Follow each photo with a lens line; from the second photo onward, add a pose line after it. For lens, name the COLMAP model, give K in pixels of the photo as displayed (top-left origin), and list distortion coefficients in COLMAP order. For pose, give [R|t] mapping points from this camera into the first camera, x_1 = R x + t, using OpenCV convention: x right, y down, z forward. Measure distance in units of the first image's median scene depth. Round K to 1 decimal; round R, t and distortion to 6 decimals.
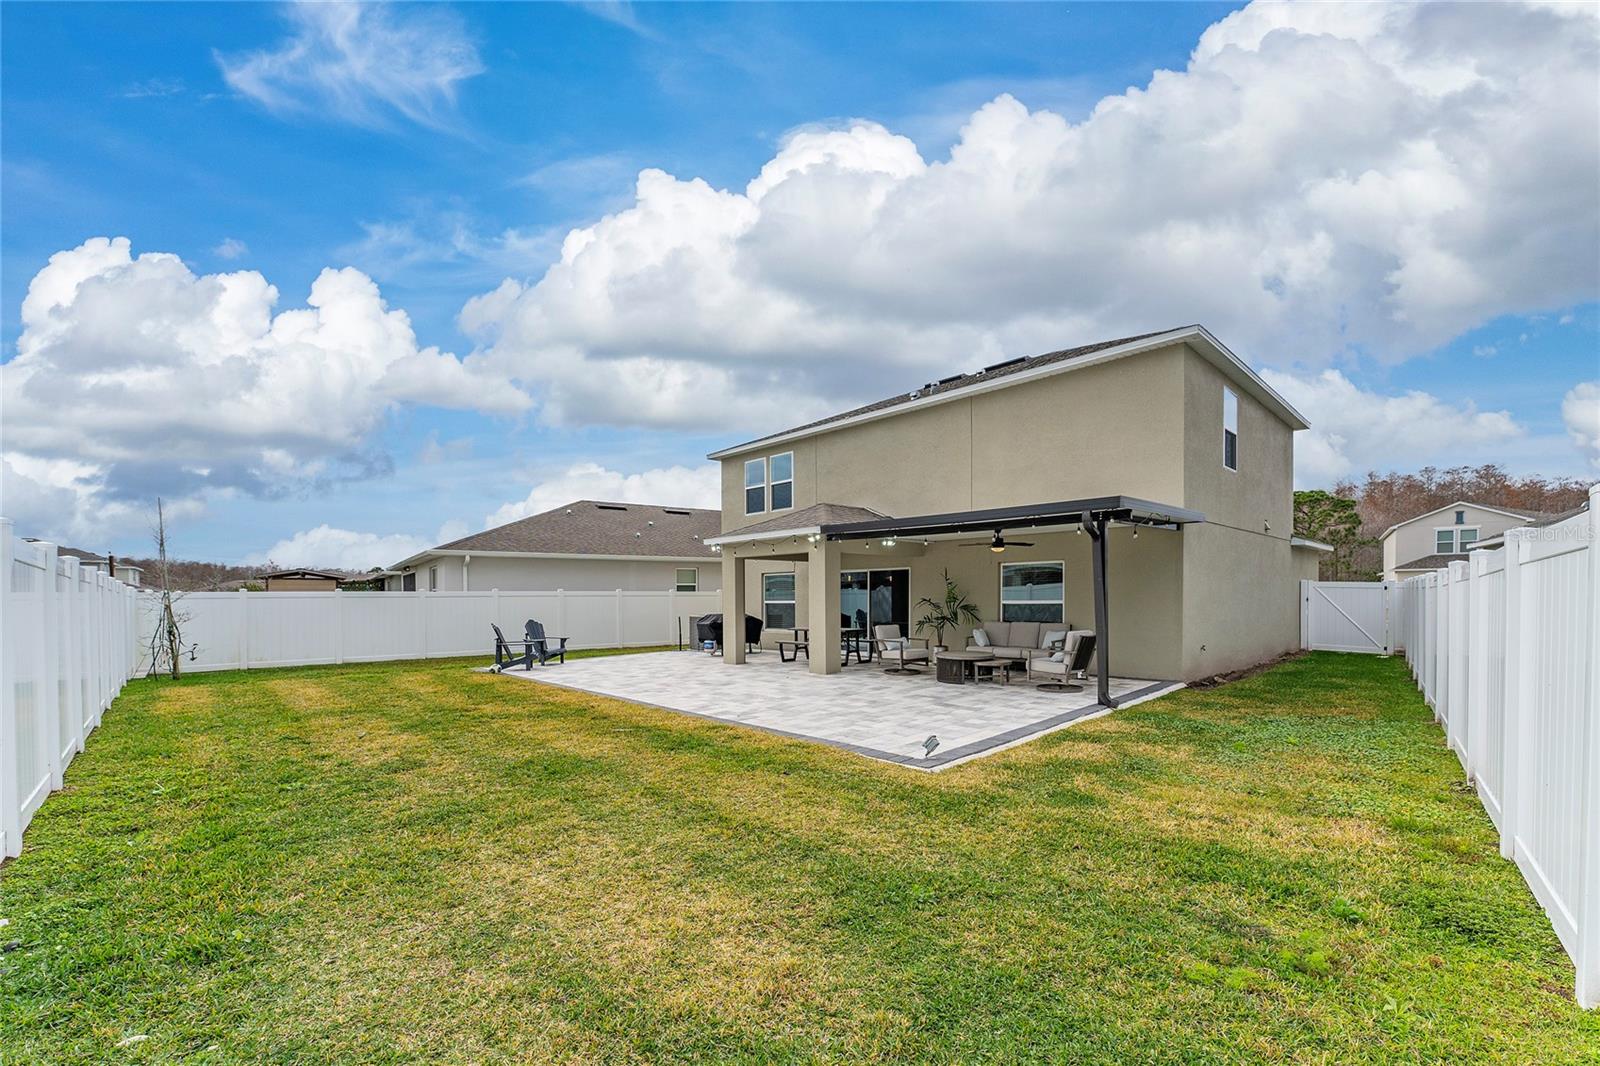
lens RADIAL K [[636.1, 0, 812.3], [0, 636.1, 597.3], [0, 0, 1]] dist [-0.001070, -0.000063]
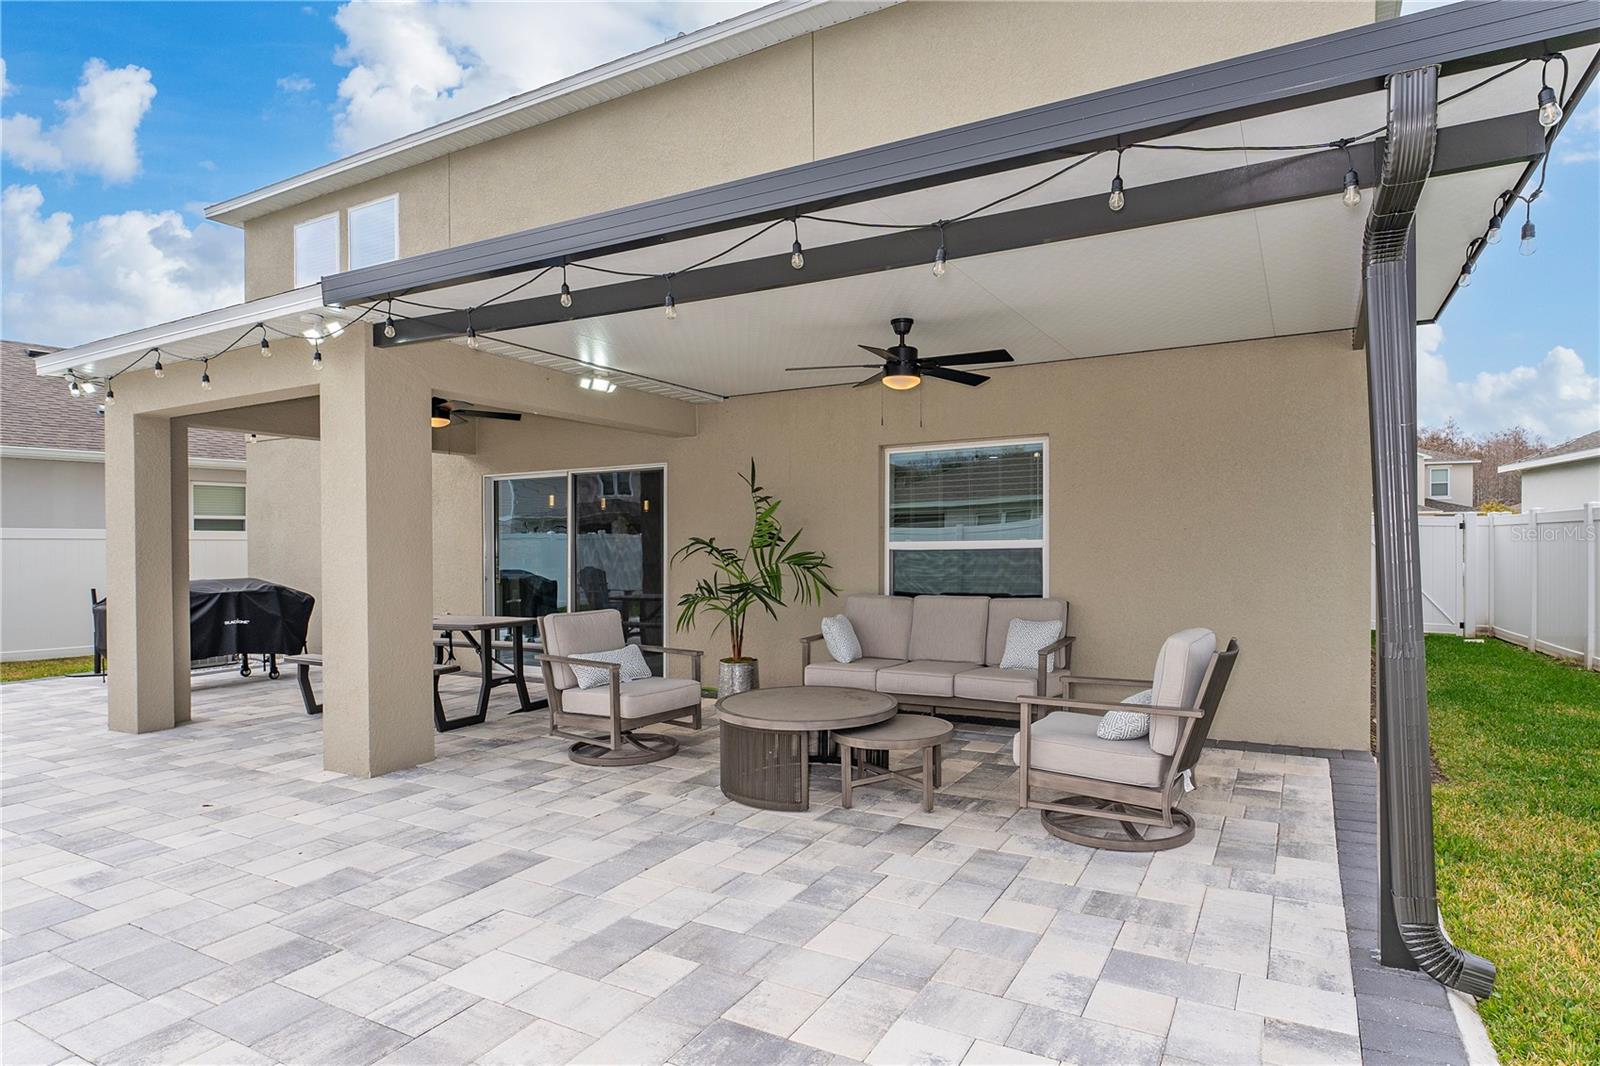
lens RADIAL K [[636.1, 0, 799.4], [0, 636.1, 542.6], [0, 0, 1]] dist [-0.001070, -0.000063]
pose [[0.962957, 0.004245, 0.269620, 0.138517], [0.001214, 0.999798, -0.020076, 0.013656], [-0.269651, 0.019660, 0.962758, 0.641329]]
